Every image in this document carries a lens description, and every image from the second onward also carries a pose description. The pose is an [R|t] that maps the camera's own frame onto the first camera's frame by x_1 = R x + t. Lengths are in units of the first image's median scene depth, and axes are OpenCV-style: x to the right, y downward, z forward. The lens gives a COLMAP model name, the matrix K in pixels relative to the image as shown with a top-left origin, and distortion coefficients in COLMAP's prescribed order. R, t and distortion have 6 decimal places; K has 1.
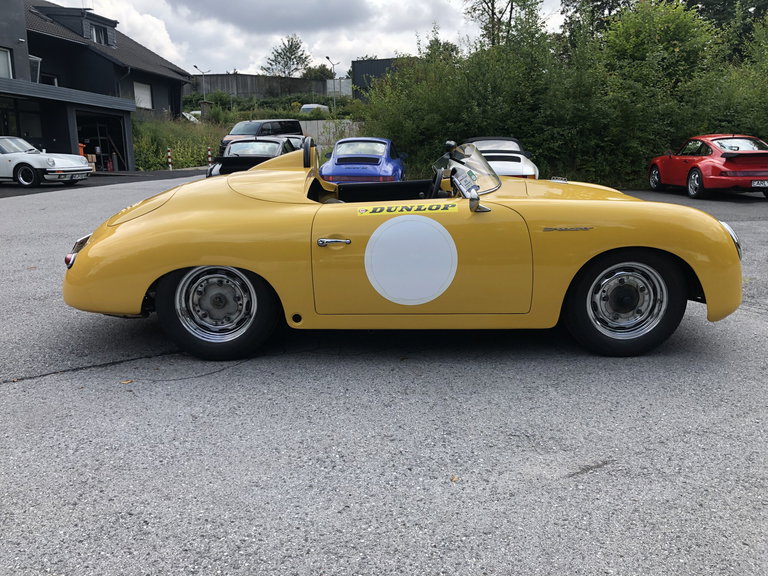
lens RADIAL K [[630.9, 0, 386.2], [0, 630.9, 288.2], [0, 0, 1]] dist [0.031108, -0.032133]
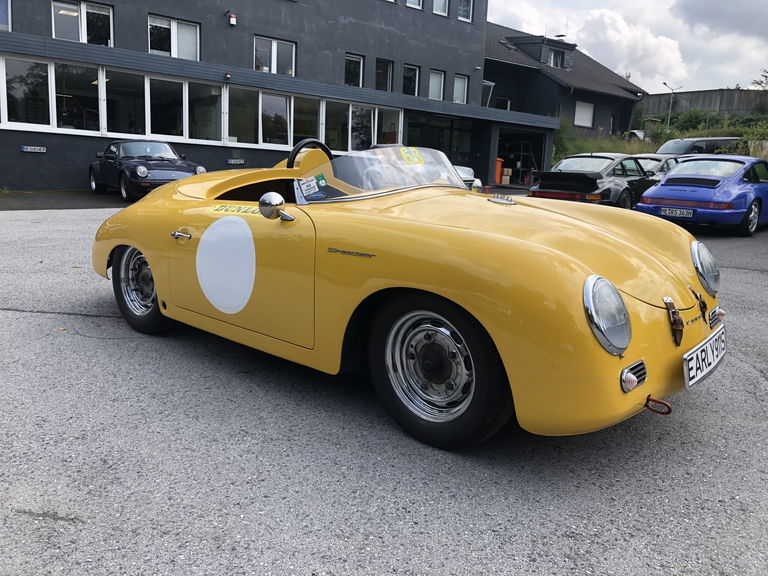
lens RADIAL K [[630.9, 0, 388.4], [0, 630.9, 282.8], [0, 0, 1]] dist [0.031108, -0.032133]
pose [[0.747857, 0.156800, -0.645077, 0.805407], [-0.181156, 0.983029, 0.028927, -0.085849], [0.638665, 0.095226, 0.763570, 0.433586]]
